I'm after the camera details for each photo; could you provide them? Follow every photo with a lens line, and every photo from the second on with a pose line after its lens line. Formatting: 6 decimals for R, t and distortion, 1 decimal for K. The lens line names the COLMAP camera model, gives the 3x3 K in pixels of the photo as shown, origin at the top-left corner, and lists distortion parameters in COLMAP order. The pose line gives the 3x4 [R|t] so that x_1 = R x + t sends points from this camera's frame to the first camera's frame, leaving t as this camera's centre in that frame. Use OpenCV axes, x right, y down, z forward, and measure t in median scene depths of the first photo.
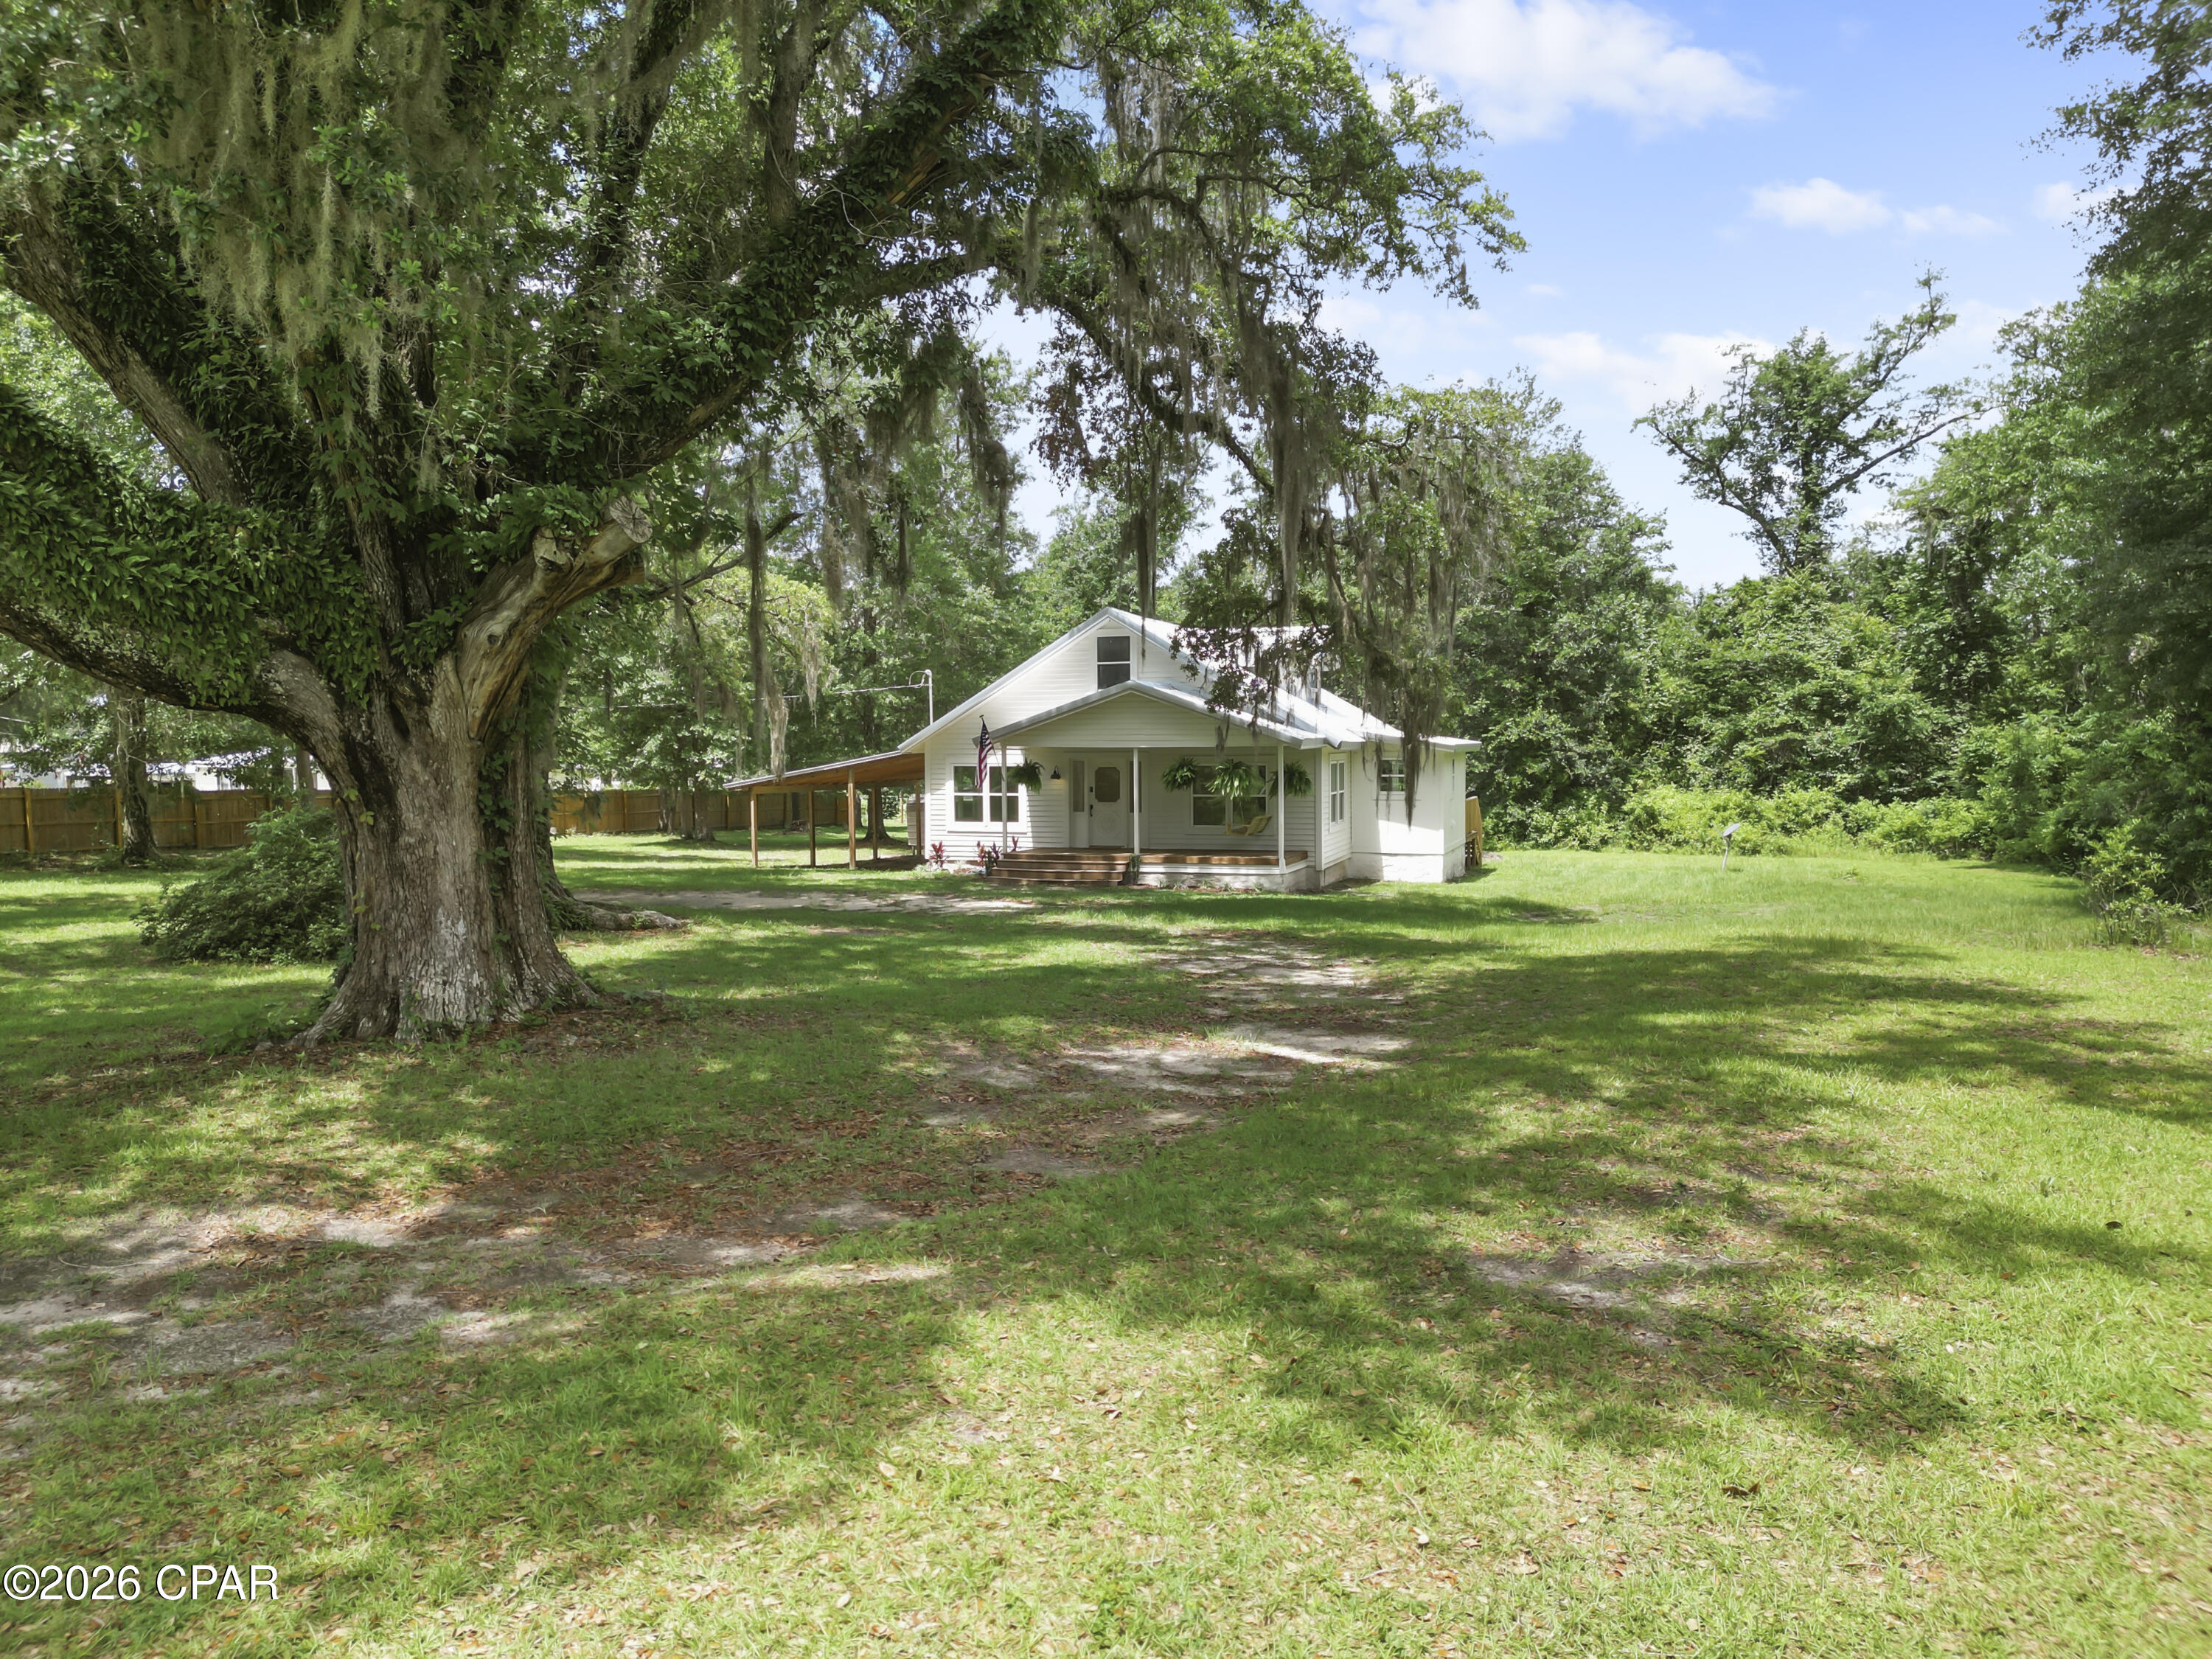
lens RADIAL K [[1564.8, 0, 1106.0], [0, 1564.8, 829.5], [0, 0, 1]] dist [0.002918, -0.001848]
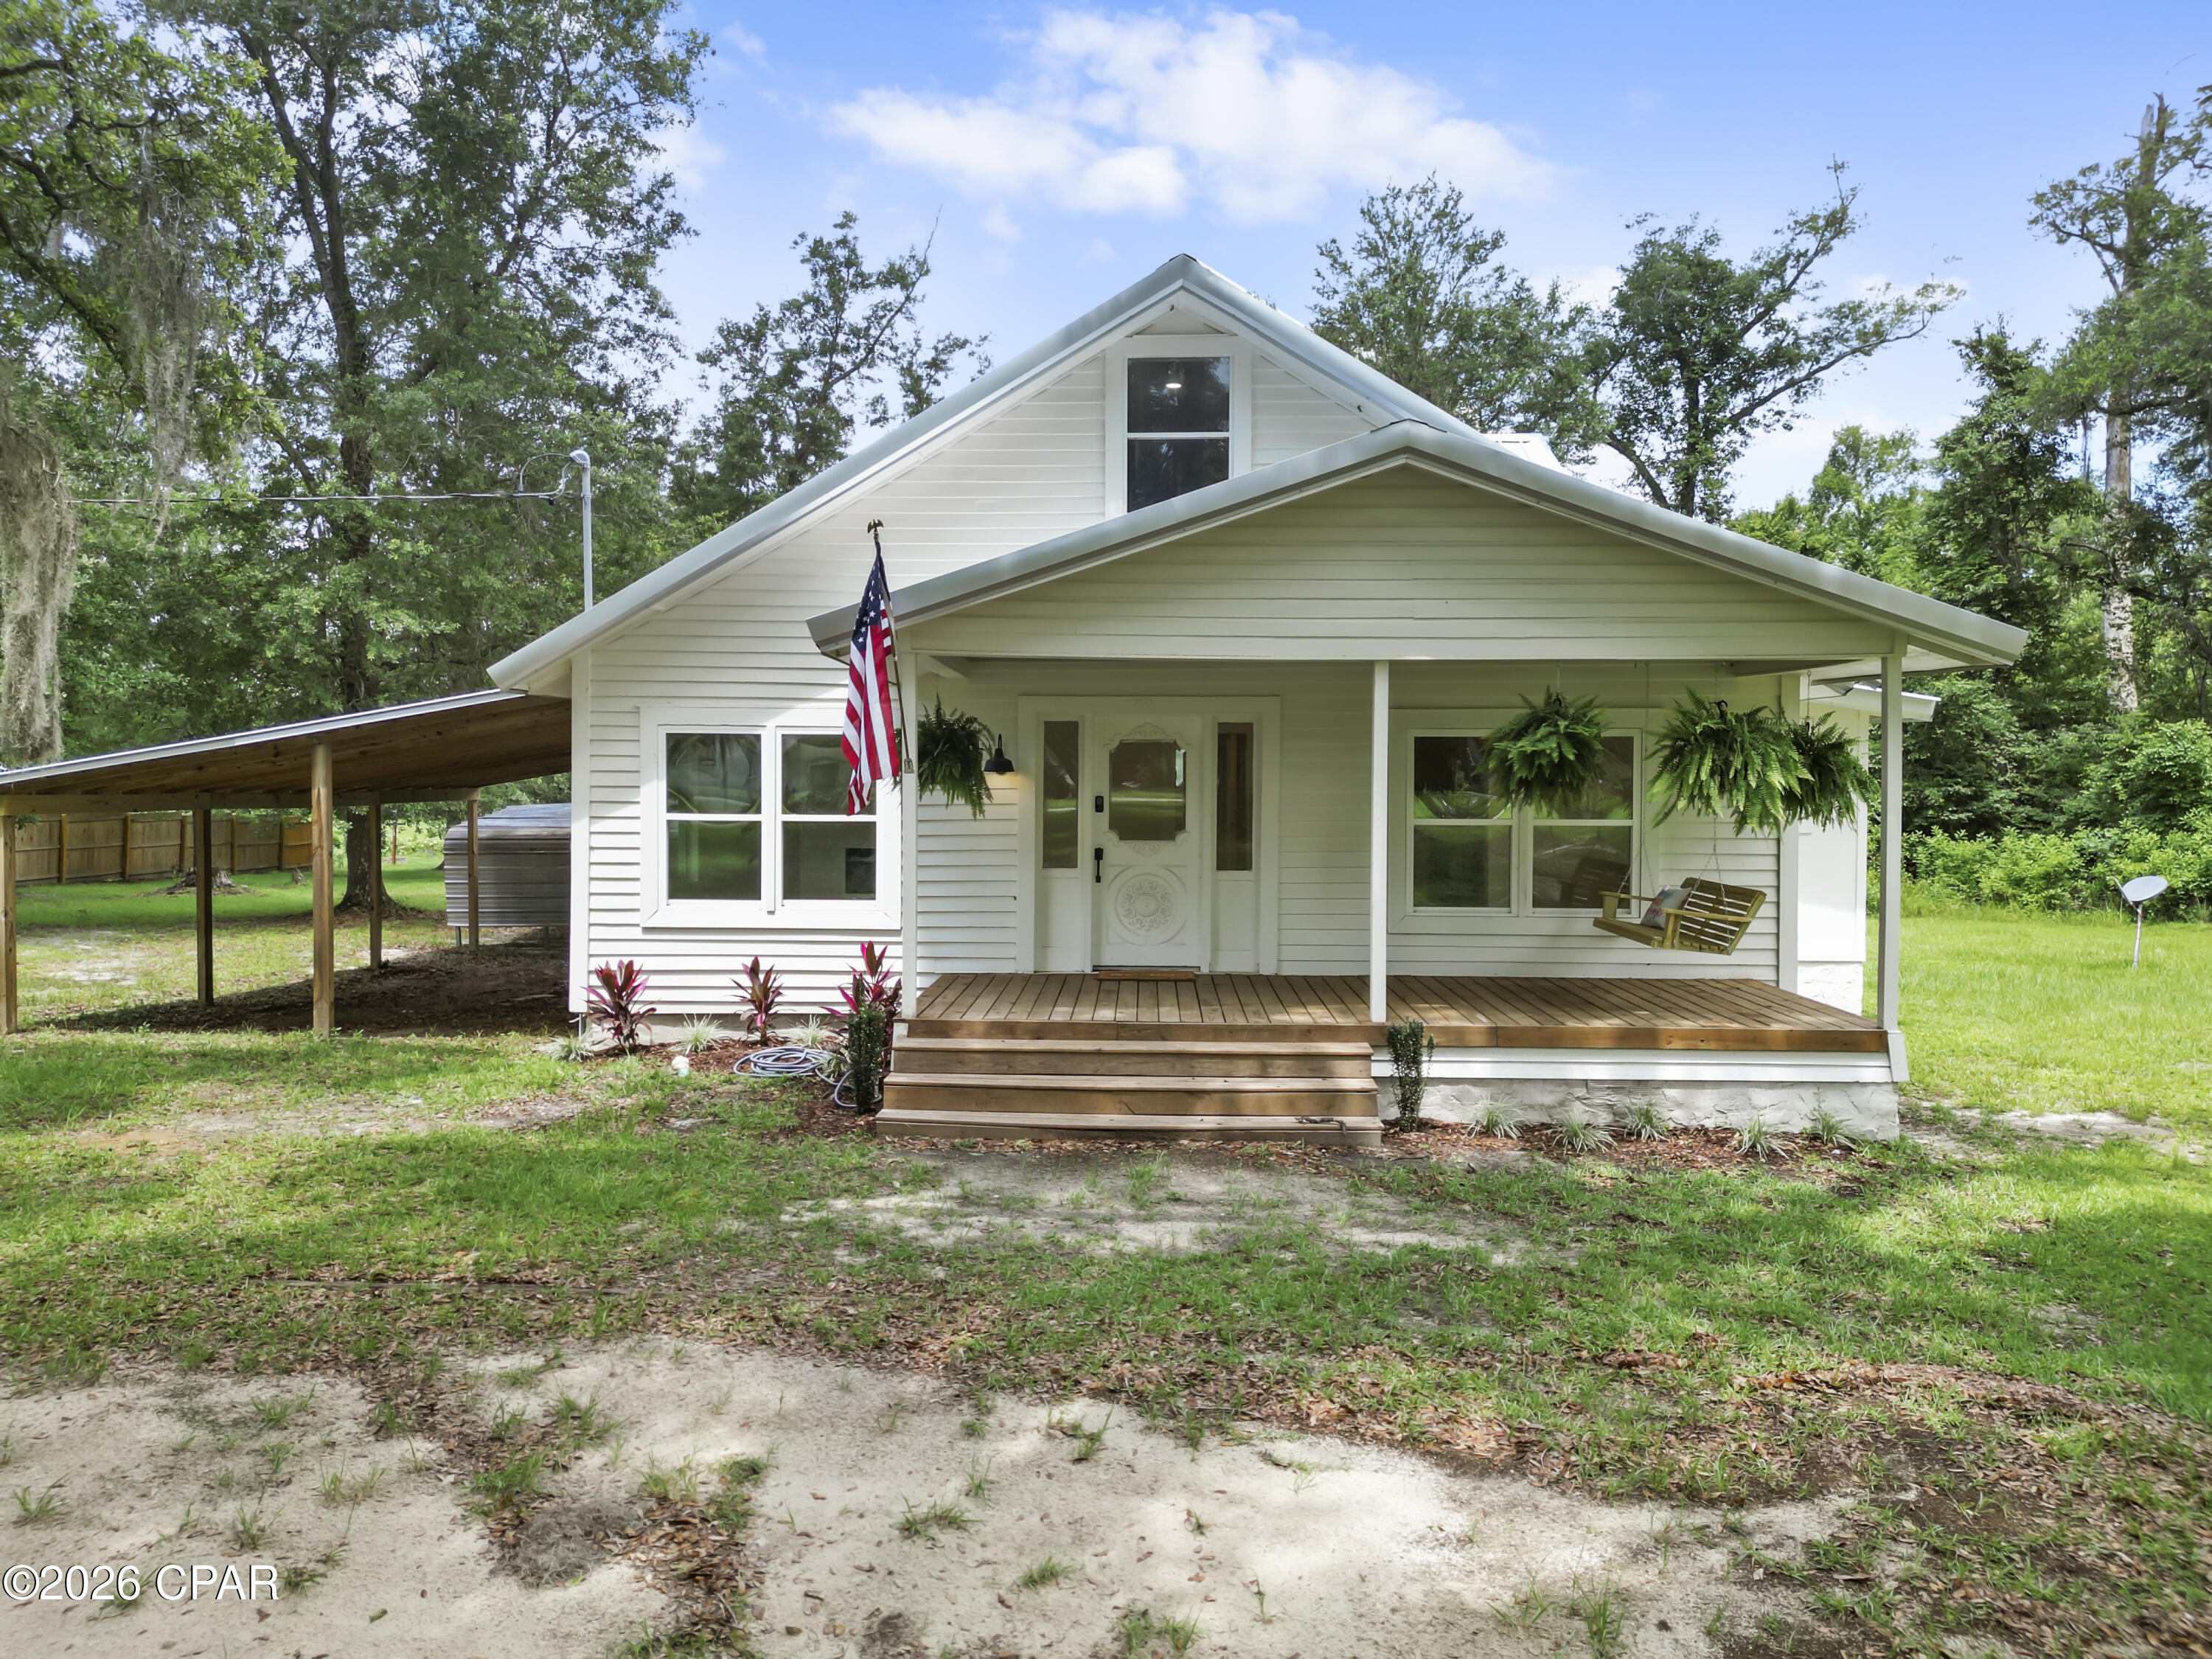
lens RADIAL K [[1564.8, 0, 1106.0], [0, 1564.8, 829.5], [0, 0, 1]] dist [0.002918, -0.001848]
pose [[0.952213, -0.000027, 0.305434, -0.108527], [0.005689, 0.999828, -0.017647, -0.013252], [-0.305381, 0.018541, 0.952050, 0.648249]]
